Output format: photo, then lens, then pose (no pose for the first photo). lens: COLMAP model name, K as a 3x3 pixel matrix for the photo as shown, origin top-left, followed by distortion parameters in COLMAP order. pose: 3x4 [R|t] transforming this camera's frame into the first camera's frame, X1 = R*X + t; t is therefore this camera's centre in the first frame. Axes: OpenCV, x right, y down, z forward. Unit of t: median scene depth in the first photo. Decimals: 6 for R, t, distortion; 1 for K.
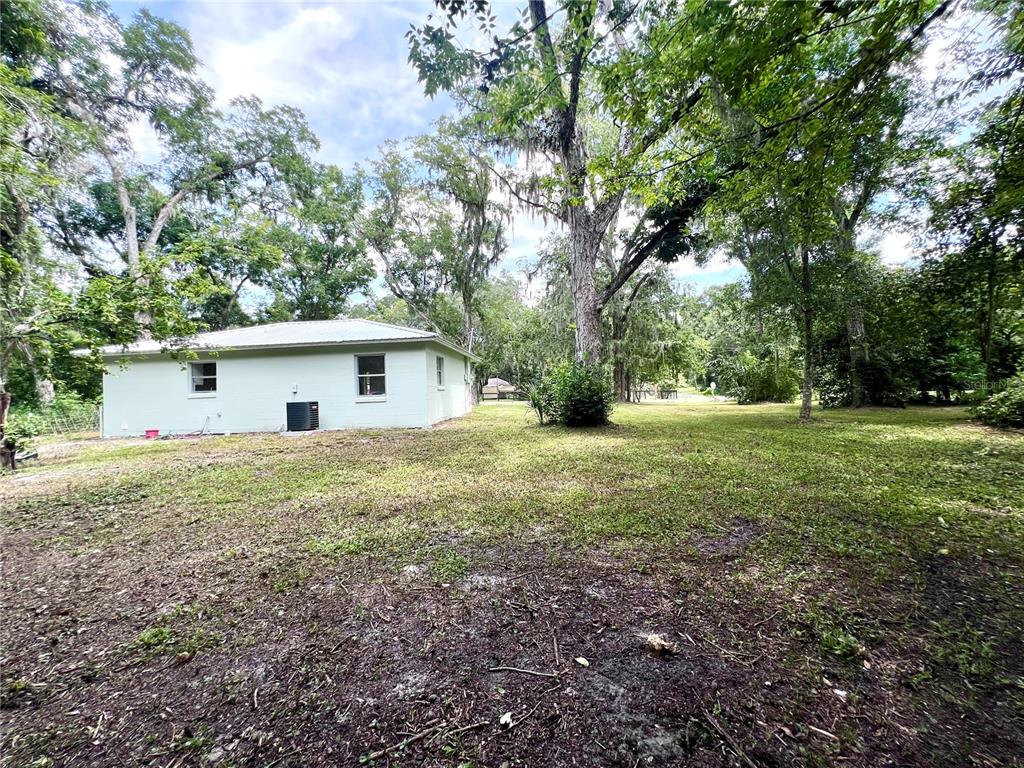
lens RADIAL K [[408.9, 0, 512.4], [0, 408.9, 385.9], [0, 0, 1]] dist [0.000482, 0.000274]
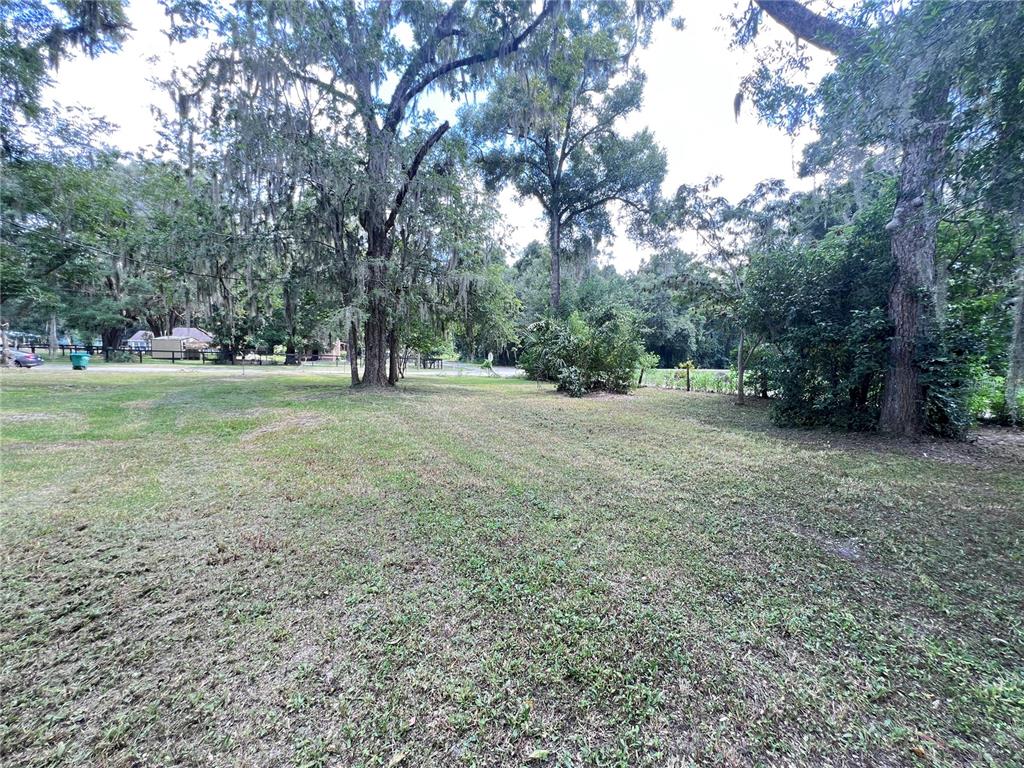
lens RADIAL K [[408.8, 0, 511.7], [0, 408.8, 386.0], [0, 0, 1]] dist [-0.002138, -0.000241]
pose [[0.834186, 0.004143, 0.551468, 0.127947], [-0.055415, 0.995540, 0.076345, -0.012238], [-0.548692, -0.094245, 0.830695, 0.507838]]
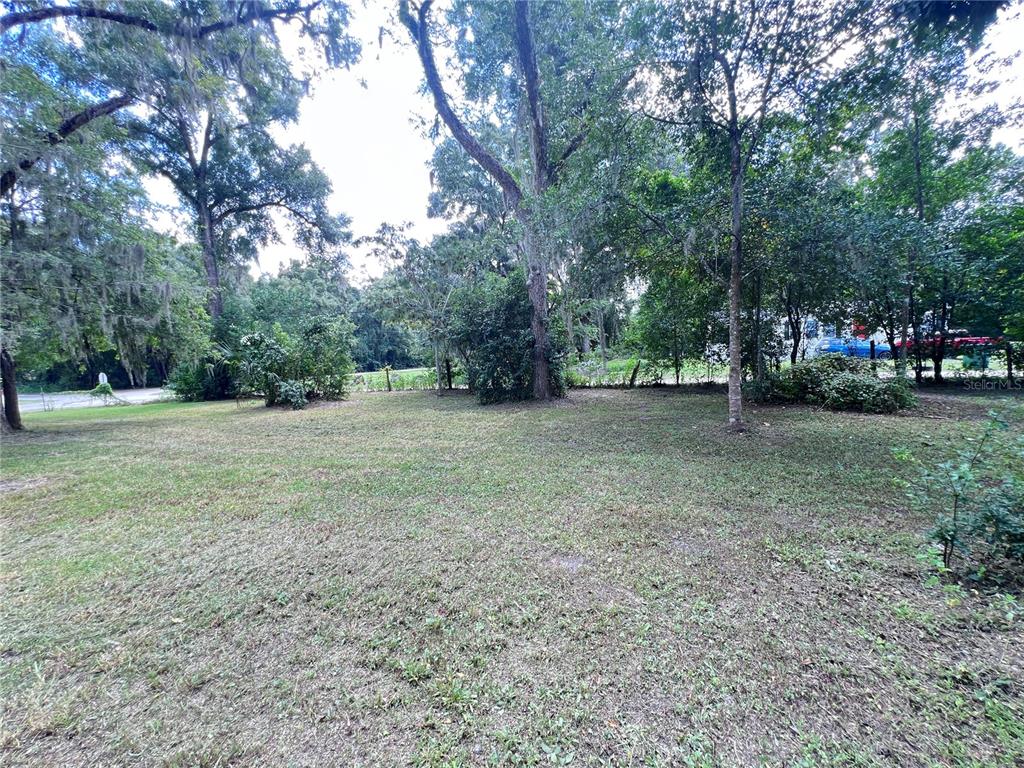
lens RADIAL K [[408.8, 0, 506.3], [0, 408.8, 388.8], [0, 0, 1]] dist [-0.002138, -0.000241]
pose [[0.170477, -0.055851, 0.983778, -0.003888], [0.017576, 0.998406, 0.053636, -0.012297], [-0.985205, 0.008147, 0.171187, 0.547725]]
